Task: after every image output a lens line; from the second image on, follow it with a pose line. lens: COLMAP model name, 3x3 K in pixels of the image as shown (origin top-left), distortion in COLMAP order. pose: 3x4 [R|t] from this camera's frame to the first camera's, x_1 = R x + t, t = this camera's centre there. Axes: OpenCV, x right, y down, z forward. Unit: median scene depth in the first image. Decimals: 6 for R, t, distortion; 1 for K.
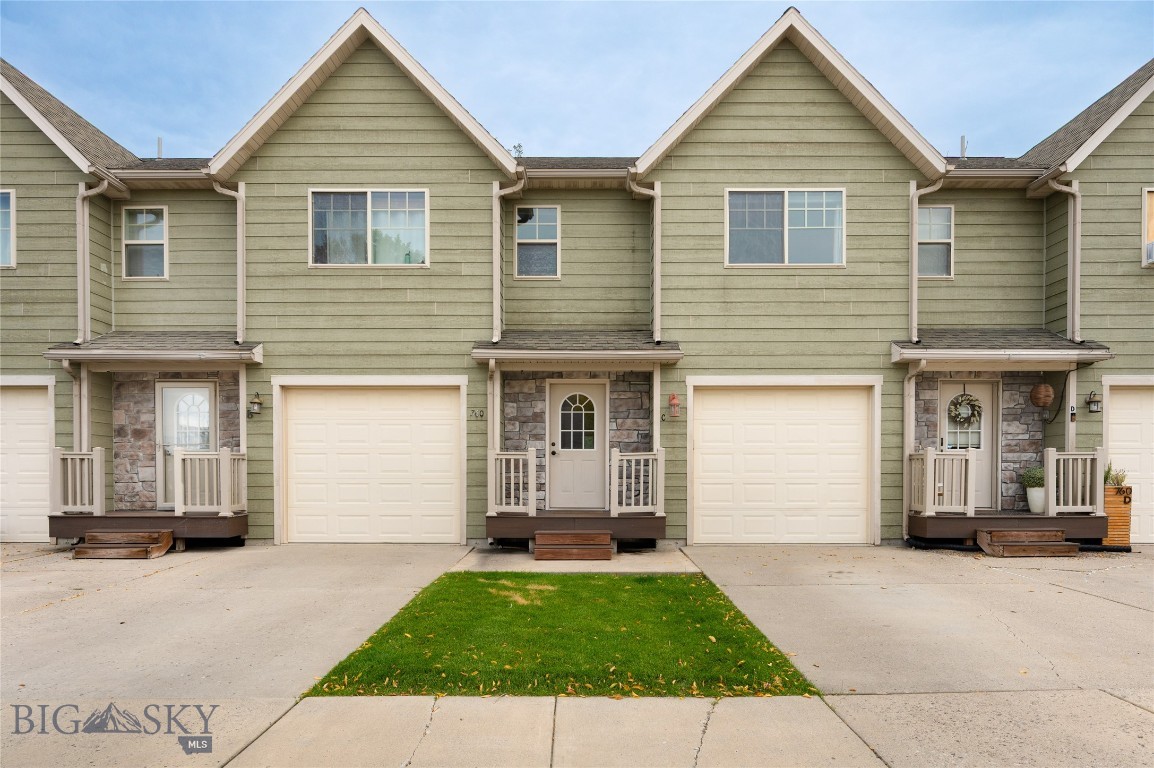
lens RADIAL K [[660.7, 0, 577.1], [0, 660.7, 396.2], [0, 0, 1]] dist [-0.001814, -0.000672]
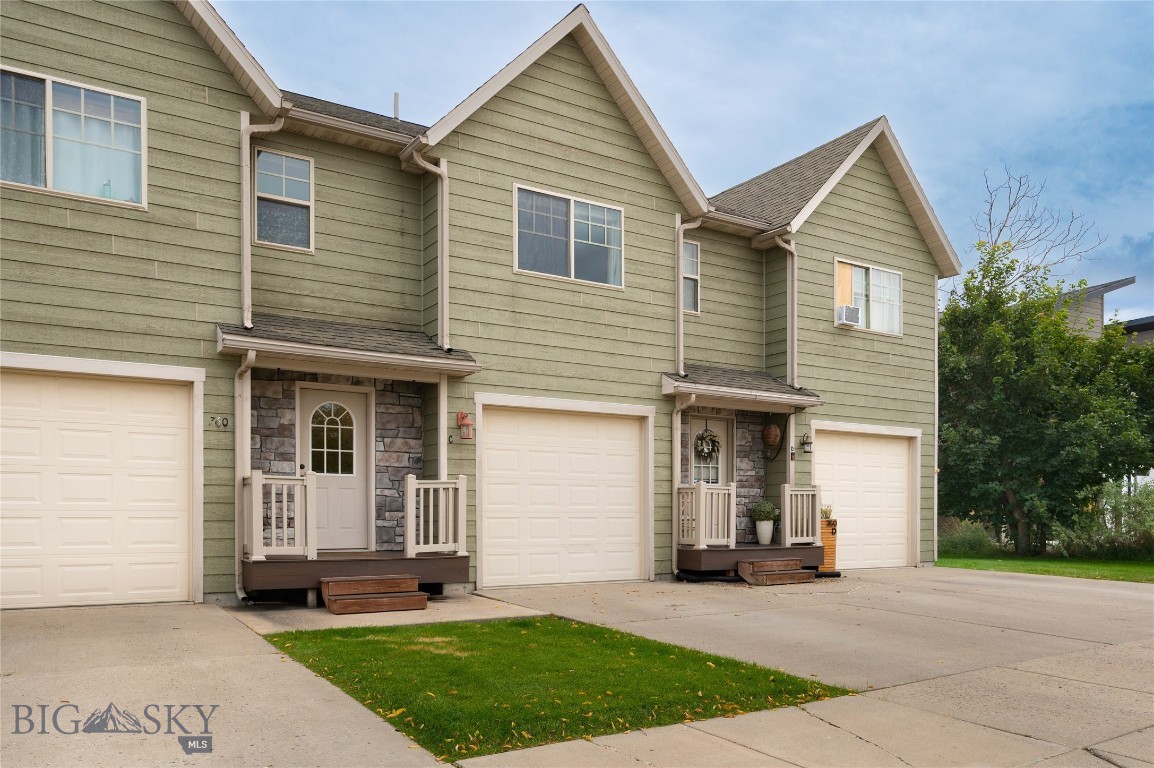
lens RADIAL K [[835.7, 0, 577.0], [0, 835.7, 384.0], [0, 0, 1]] dist [-0.002739, 0.002897]
pose [[0.850297, 0.081714, 0.519921, -0.274515], [-0.067414, 0.996646, -0.046387, 0.000278], [-0.521968, 0.004393, 0.852954, 0.000295]]
